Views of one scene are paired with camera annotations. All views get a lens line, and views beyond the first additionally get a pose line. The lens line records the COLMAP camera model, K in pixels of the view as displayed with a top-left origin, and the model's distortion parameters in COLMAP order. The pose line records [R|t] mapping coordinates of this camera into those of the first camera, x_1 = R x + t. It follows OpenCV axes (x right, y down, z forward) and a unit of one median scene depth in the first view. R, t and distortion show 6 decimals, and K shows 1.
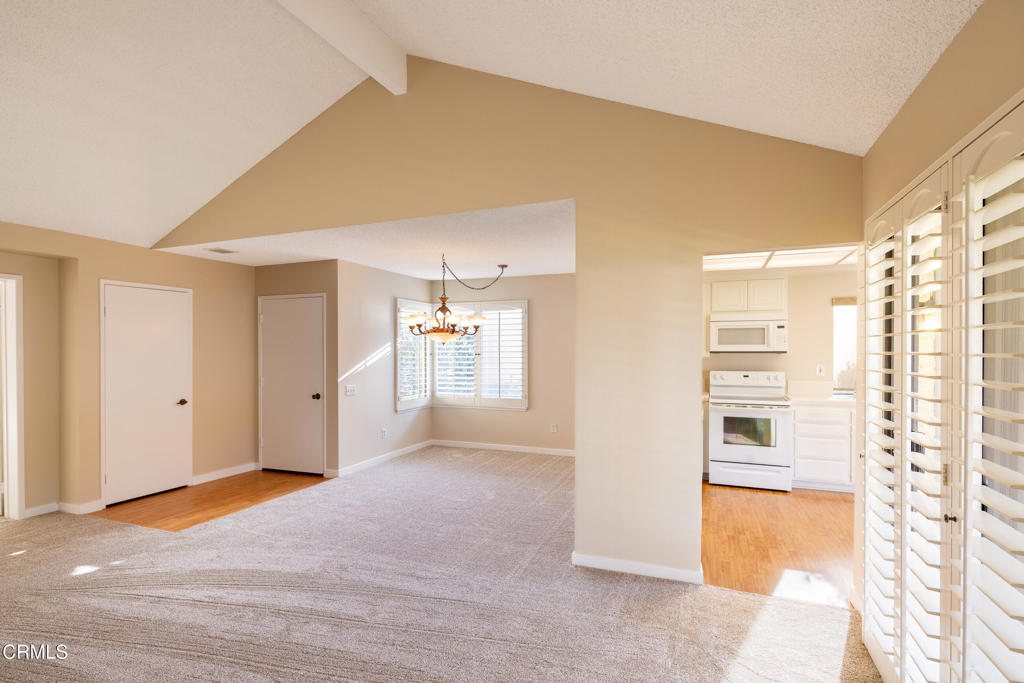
lens RADIAL K [[499.4, 0, 512.5], [0, 499.4, 349.3], [0, 0, 1]] dist [0.003985, -0.000422]
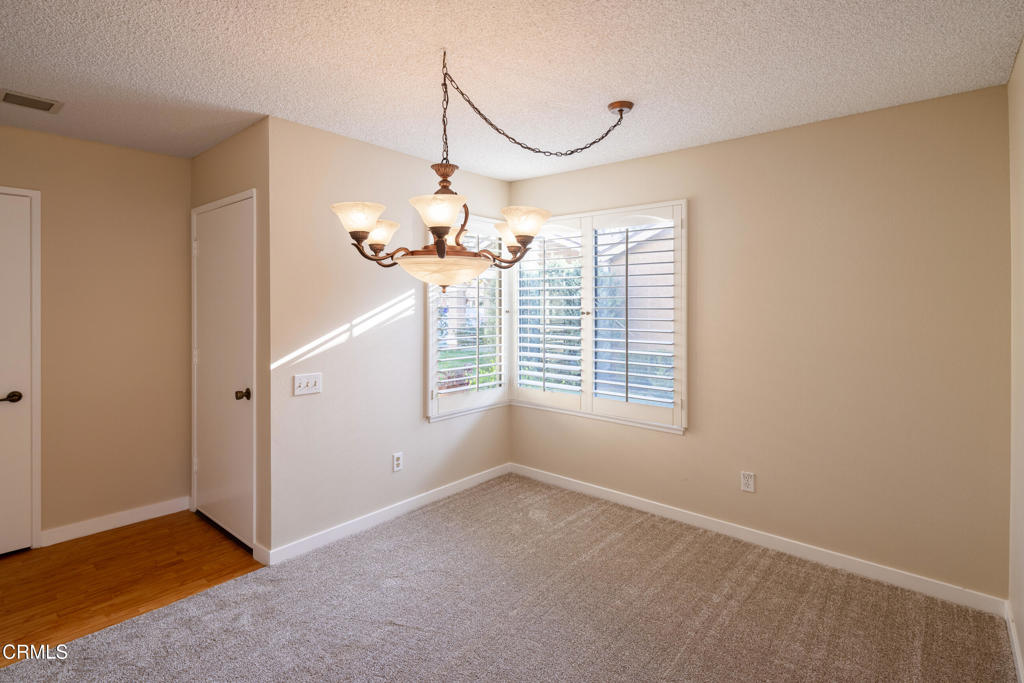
lens RADIAL K [[499.4, 0, 521.3], [0, 499.4, 300.5], [0, 0, 1]] dist [0.003985, -0.000422]
pose [[0.951843, 0.004363, -0.306555, 0.030526], [-0.006108, 0.999970, -0.004733, -0.000558], [0.306525, 0.006378, 0.951841, 0.587416]]
